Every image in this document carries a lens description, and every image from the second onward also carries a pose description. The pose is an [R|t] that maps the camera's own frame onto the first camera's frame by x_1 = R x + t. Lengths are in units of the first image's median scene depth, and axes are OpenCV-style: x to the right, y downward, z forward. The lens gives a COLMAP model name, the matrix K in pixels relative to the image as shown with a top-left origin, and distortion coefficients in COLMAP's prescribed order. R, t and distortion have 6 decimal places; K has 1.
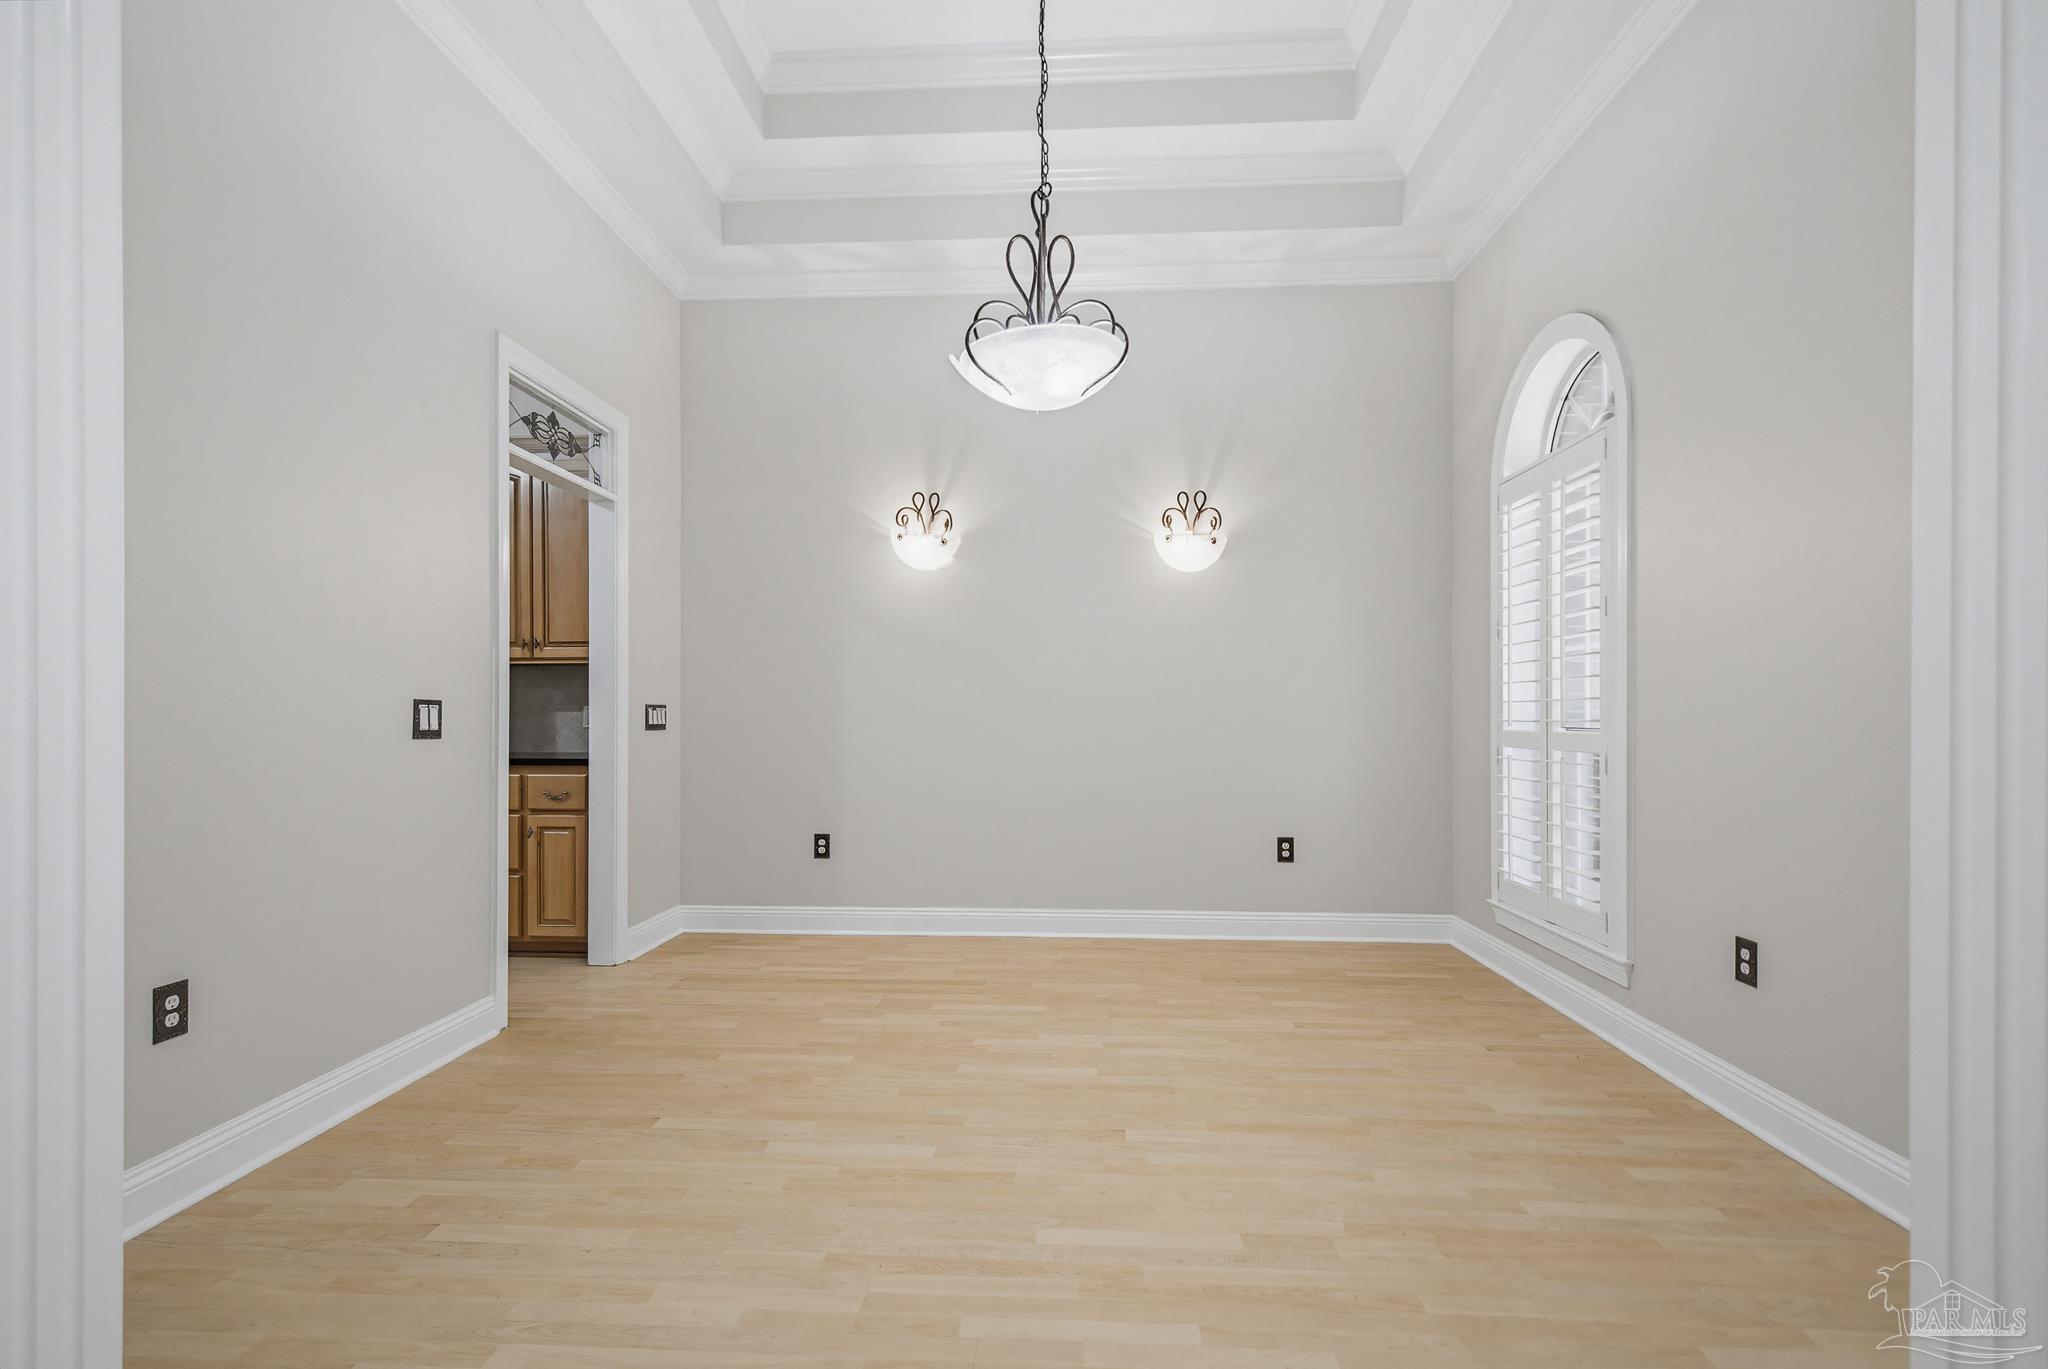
lens RADIAL K [[949.5, 0, 1013.7], [0, 949.5, 719.4], [0, 0, 1]] dist [-0.002736, 0.000720]
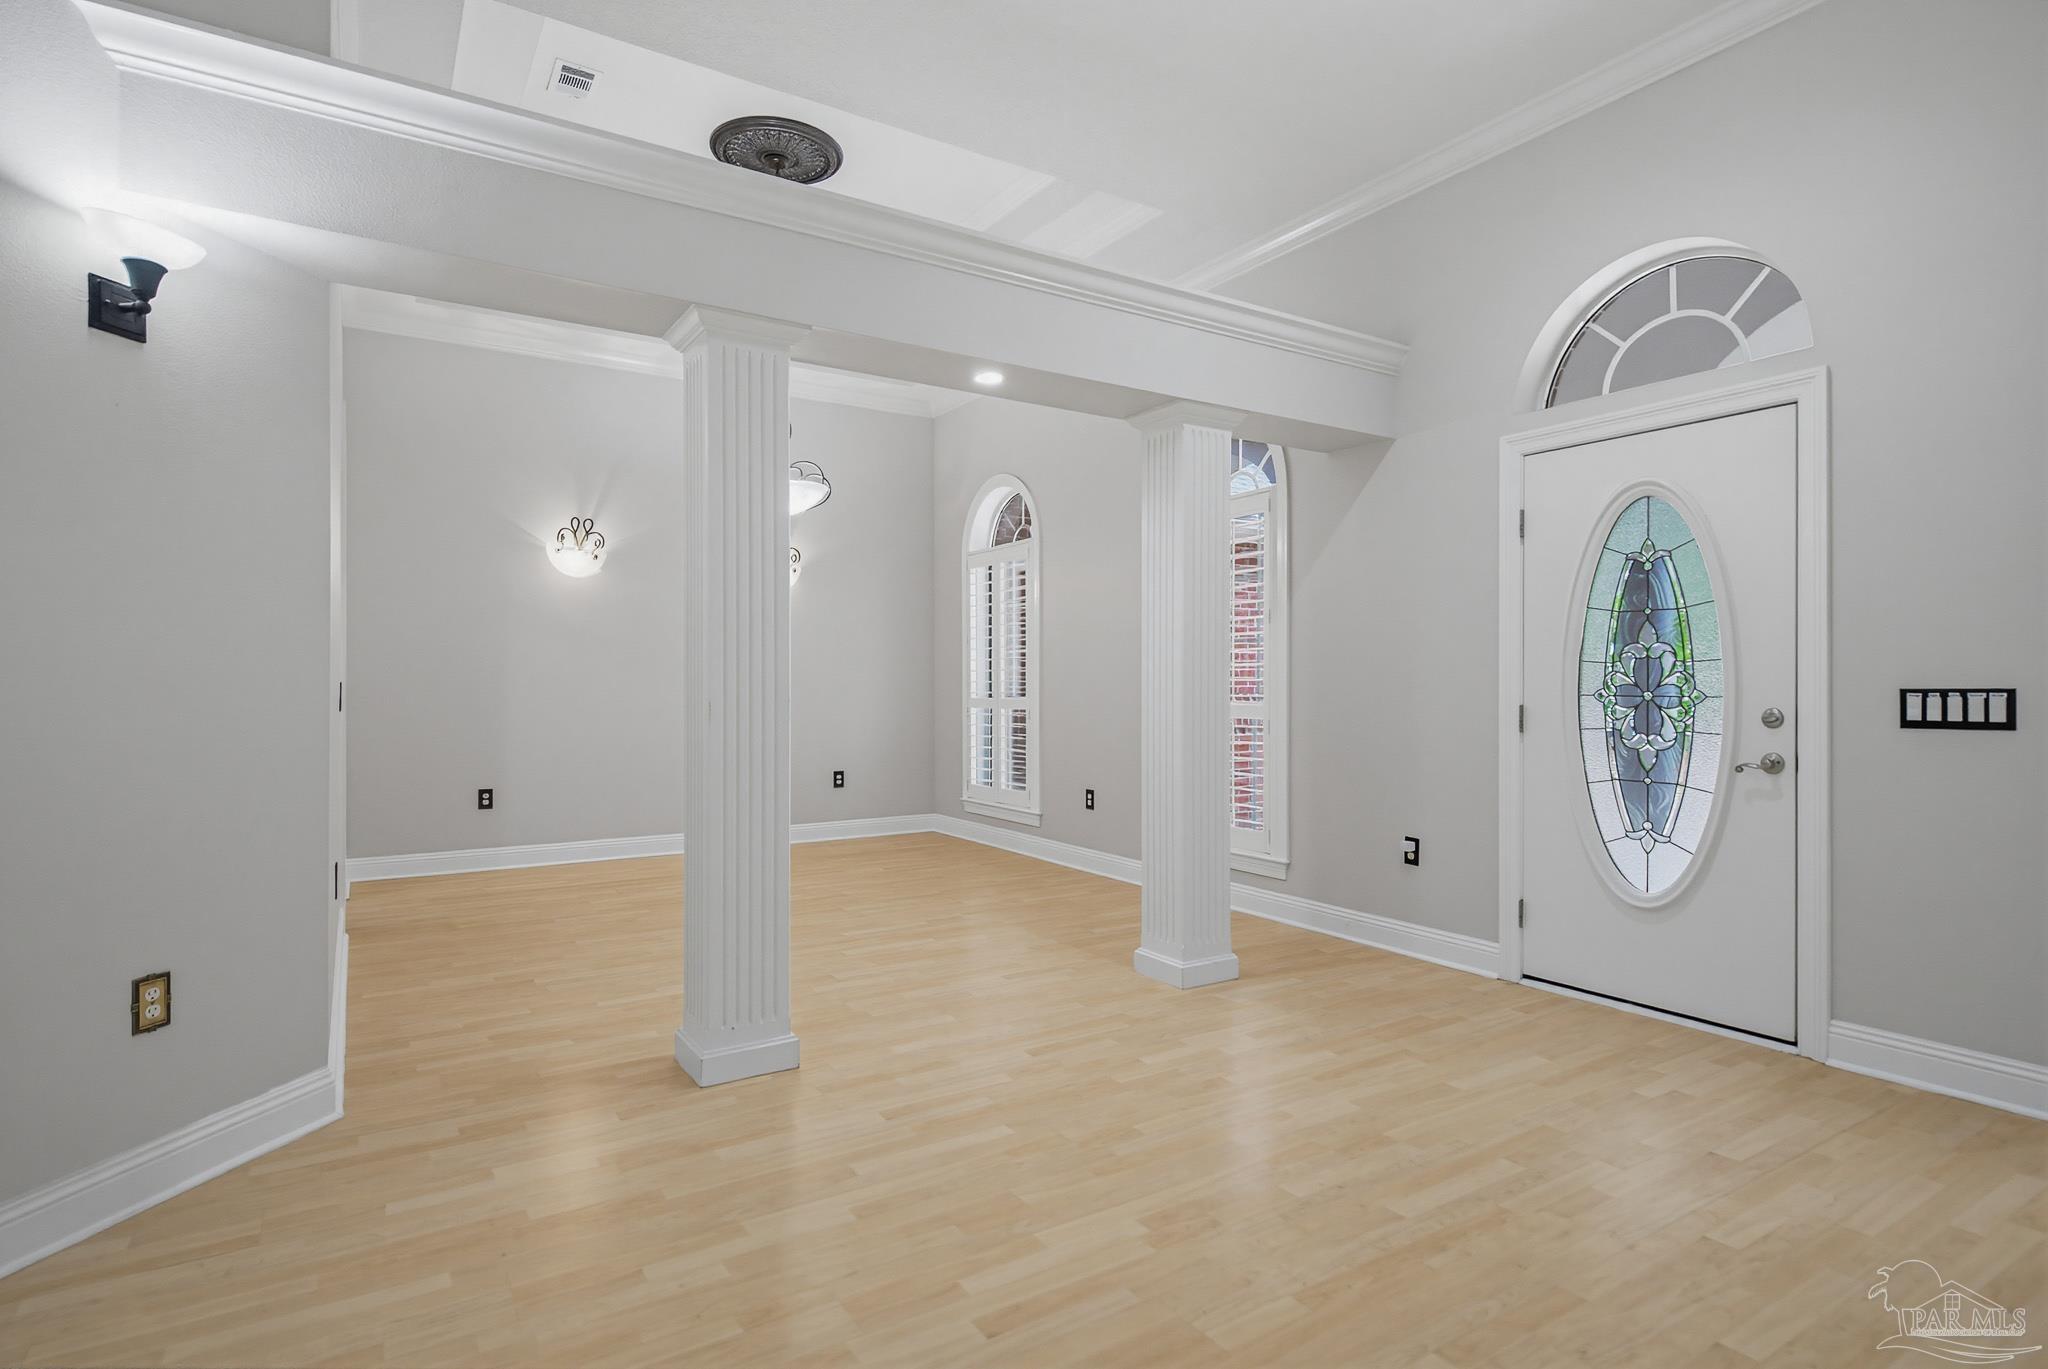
lens RADIAL K [[1041.9, 0, 1026.1], [0, 1041.9, 677.2], [0, 0, 1]] dist [0.024707, -0.003292]
pose [[0.801351, 0.003482, 0.598184, -0.534546], [0.005235, 0.999904, -0.012834, -0.001084], [-0.598171, 0.013416, 0.801256, -0.577512]]
